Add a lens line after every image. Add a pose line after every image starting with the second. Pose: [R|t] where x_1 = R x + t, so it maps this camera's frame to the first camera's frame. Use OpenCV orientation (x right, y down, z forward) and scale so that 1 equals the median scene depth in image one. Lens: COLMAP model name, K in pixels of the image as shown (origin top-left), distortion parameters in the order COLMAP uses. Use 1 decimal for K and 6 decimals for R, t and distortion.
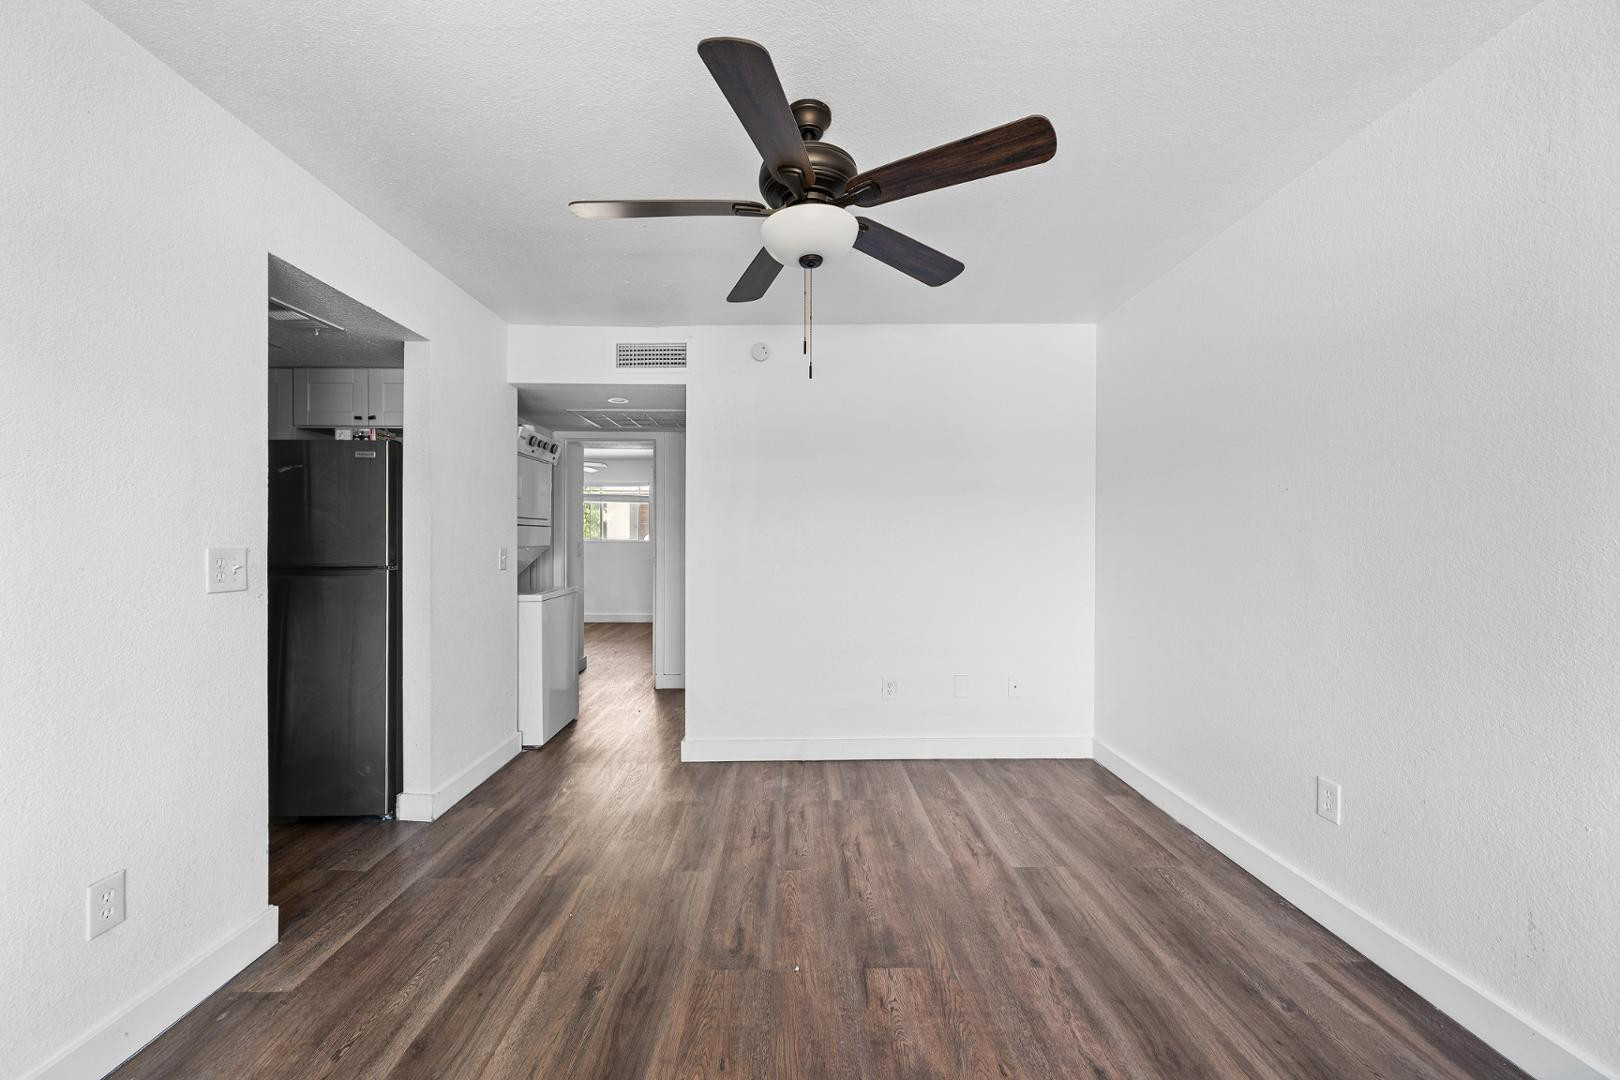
lens RADIAL K [[639.5, 0, 796.3], [0, 639.5, 546.4], [0, 0, 1]] dist [-0.006320, 0.000011]
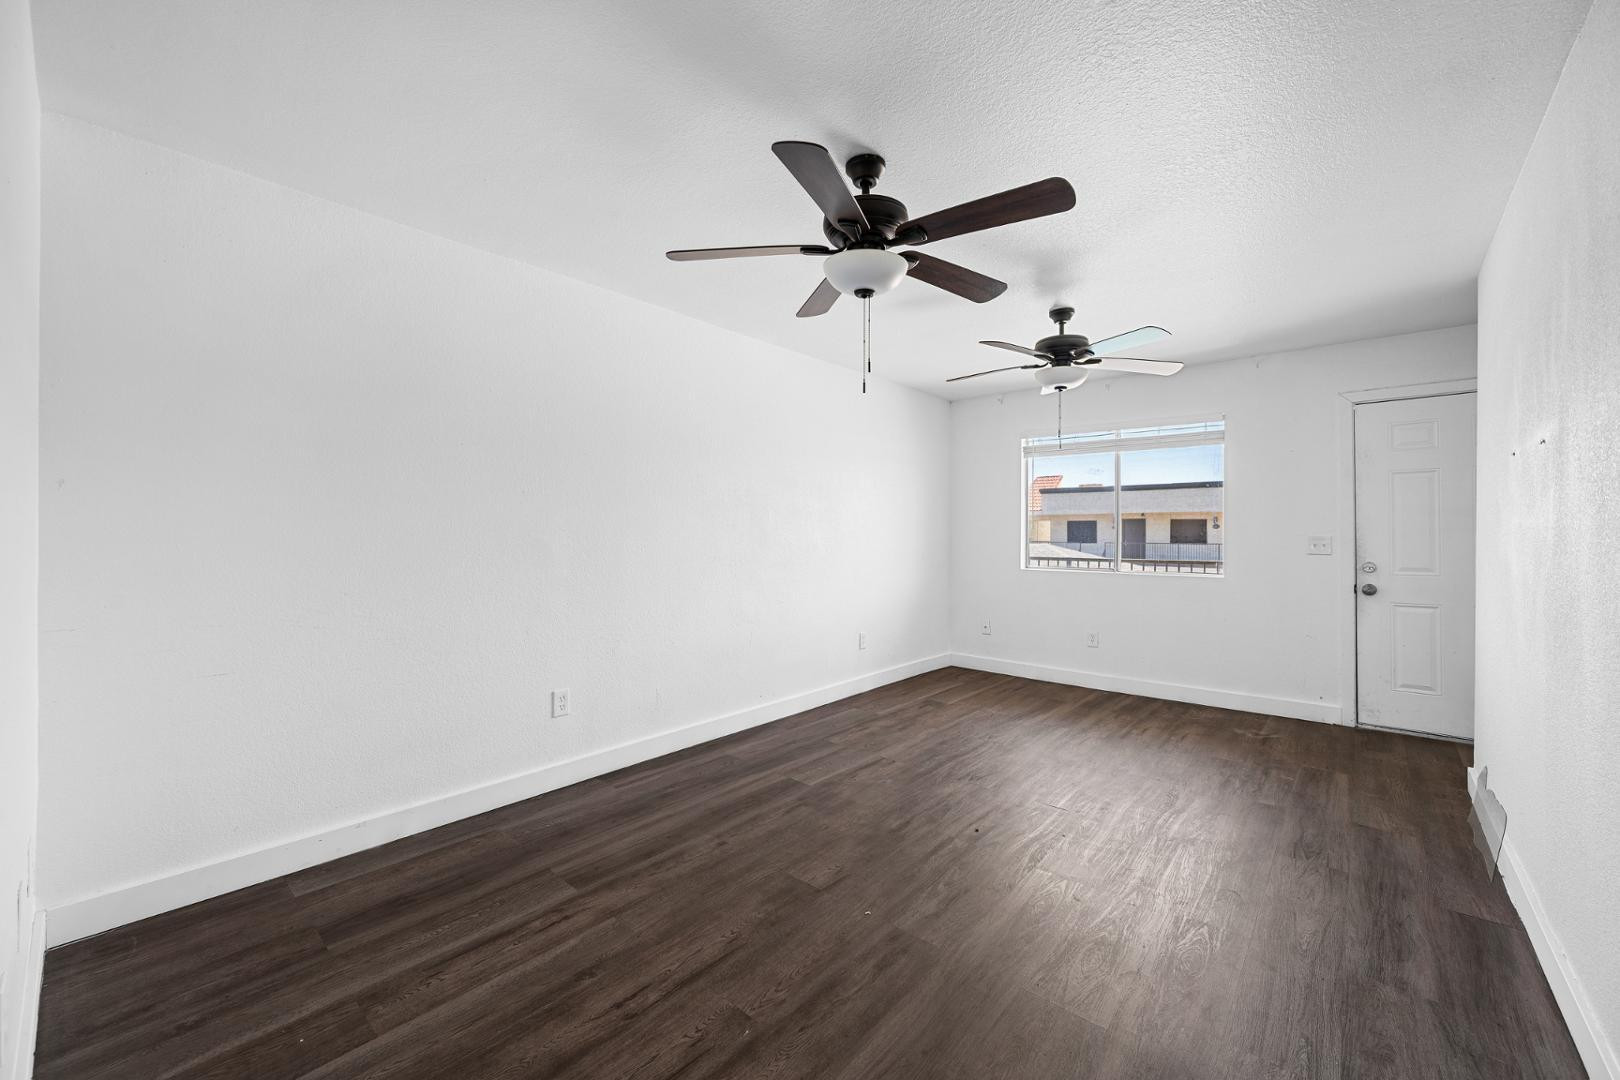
lens RADIAL K [[639.5, 0, 803.0], [0, 639.5, 532.7], [0, 0, 1]] dist [-0.006320, 0.000011]
pose [[-0.746085, -0.003032, 0.665844, -0.503437], [0.002265, 0.999972, 0.007092, -0.015010], [-0.665847, 0.006800, -0.746058, 1.448652]]
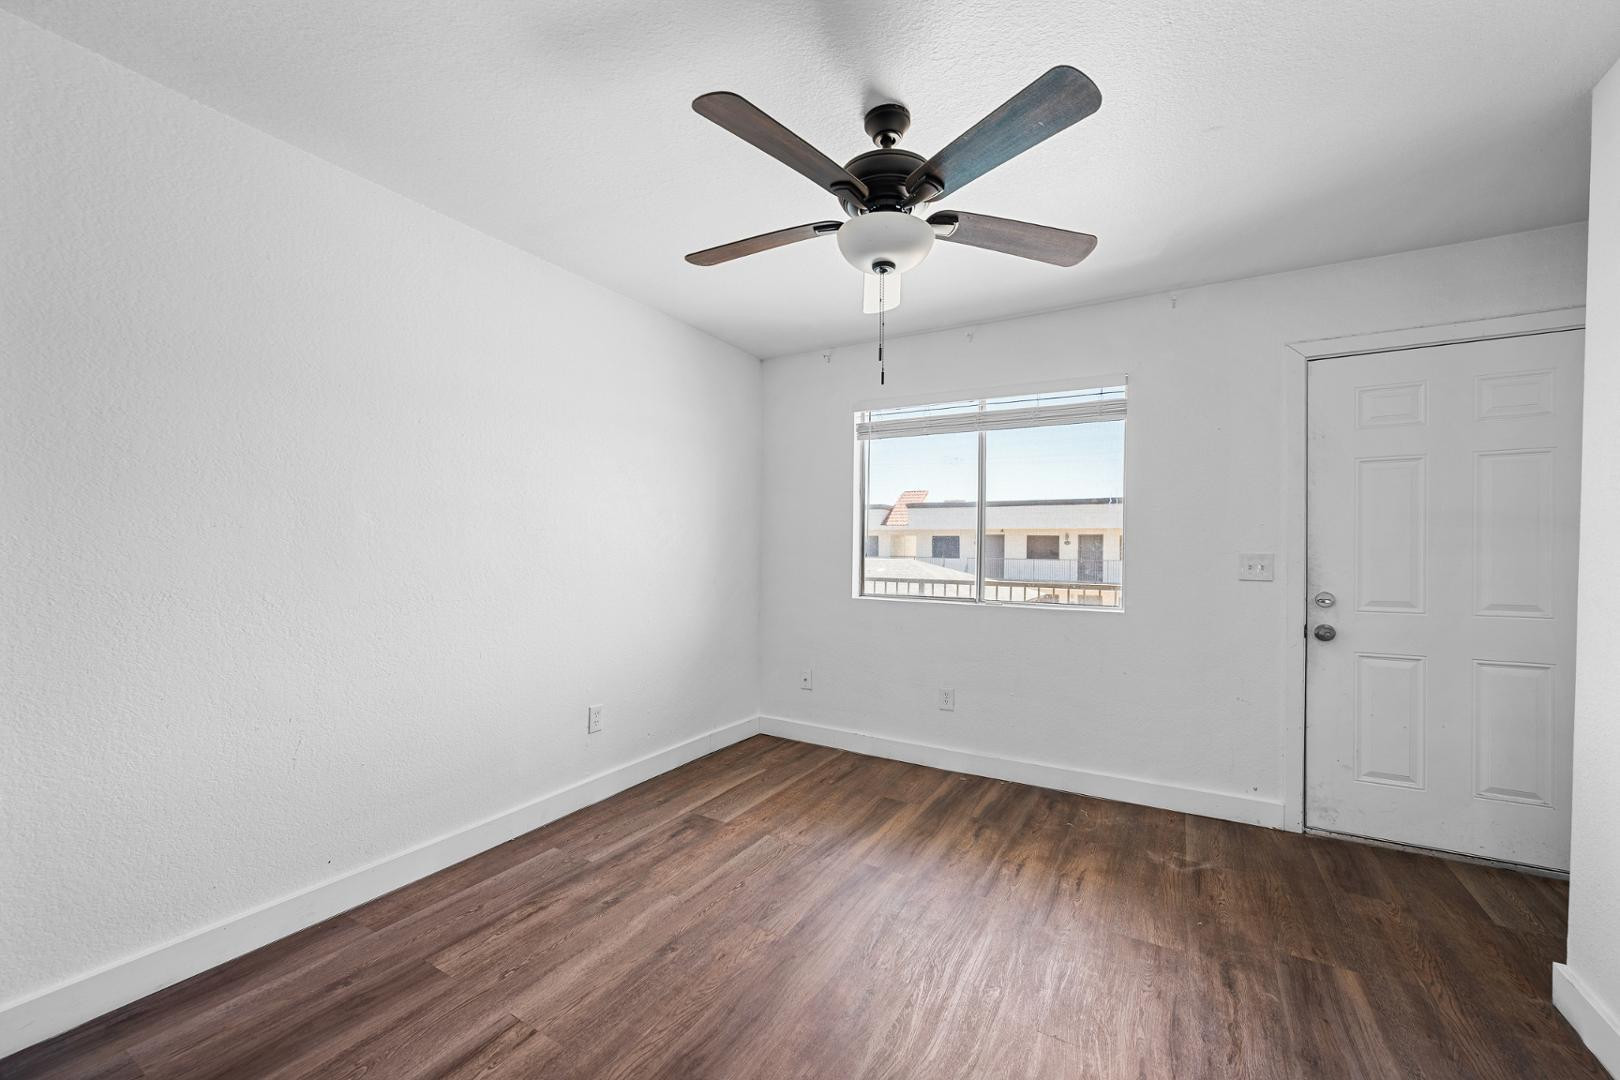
lens RADIAL K [[639.5, 0, 808.9], [0, 639.5, 548.2], [0, 0, 1]] dist [-0.006320, 0.000011]
pose [[-0.862514, -0.010293, 0.505928, -0.284603], [-0.006578, 0.999937, 0.009129, -0.005602], [-0.505990, 0.004546, -0.862528, 0.678833]]
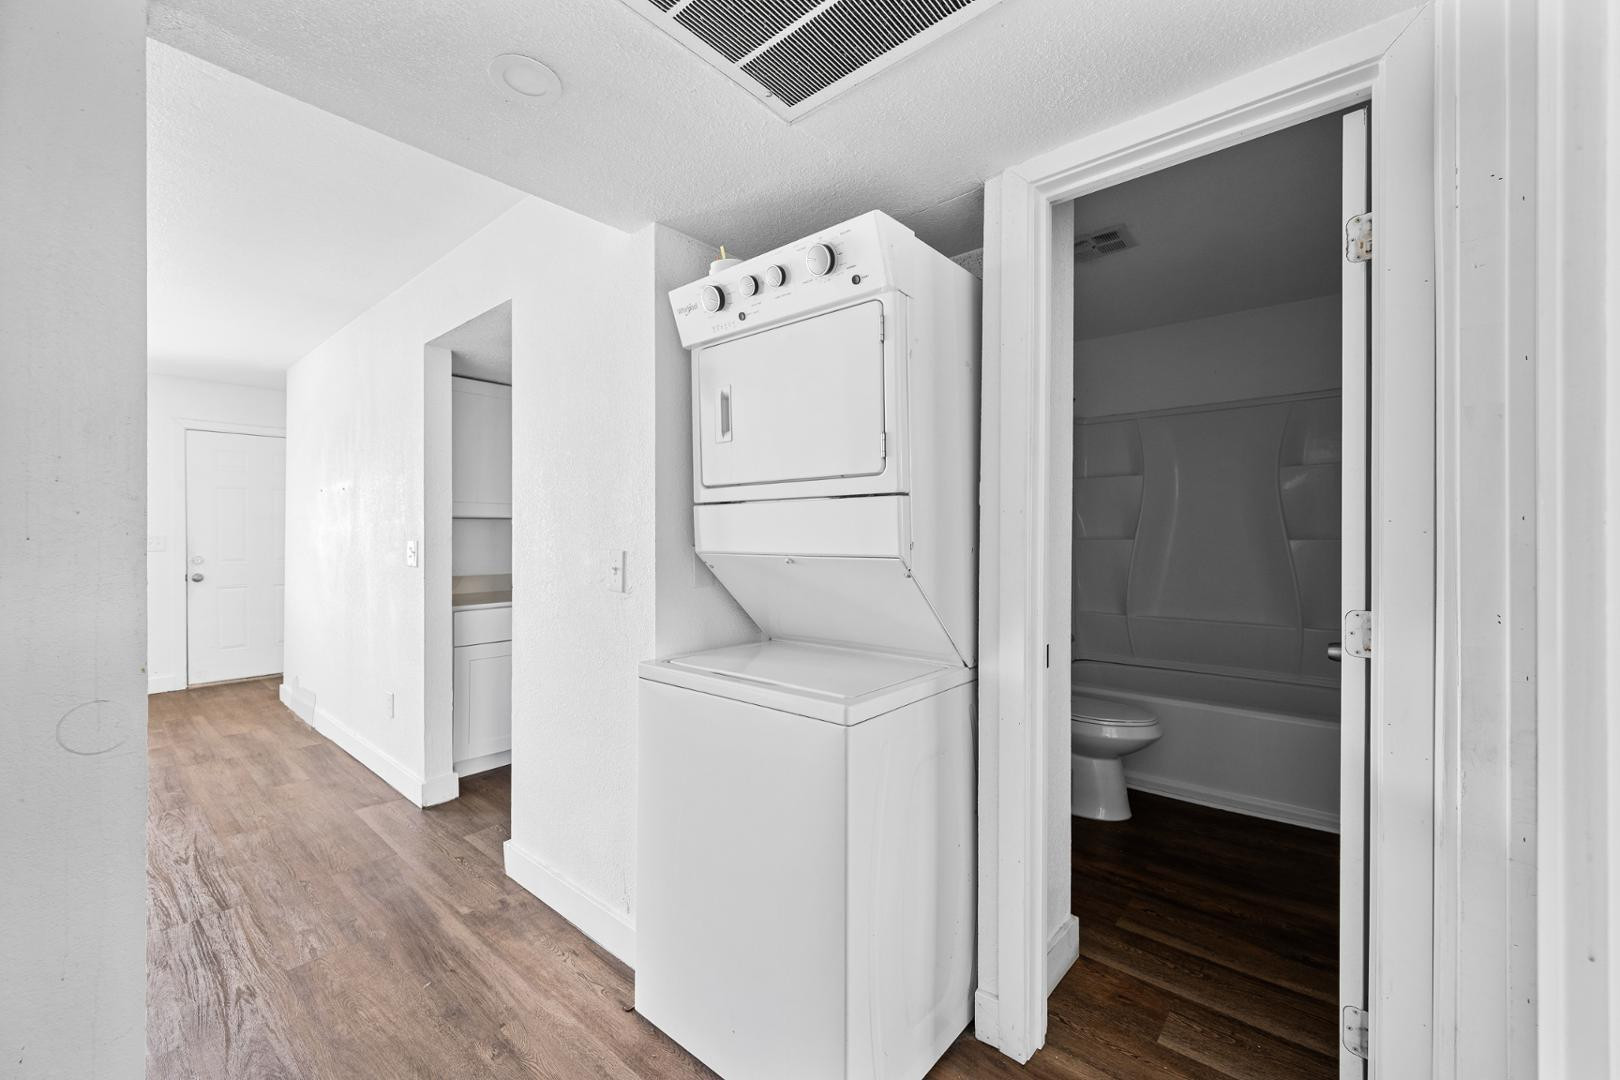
lens RADIAL K [[639.5, 0, 807.8], [0, 639.5, 536.7], [0, 0, 1]] dist [-0.006320, 0.000011]
pose [[-0.655002, -0.001579, -0.755625, -0.236550], [-0.011341, 0.999906, 0.007742, -0.026305], [0.755542, 0.013641, -0.654958, 2.126893]]
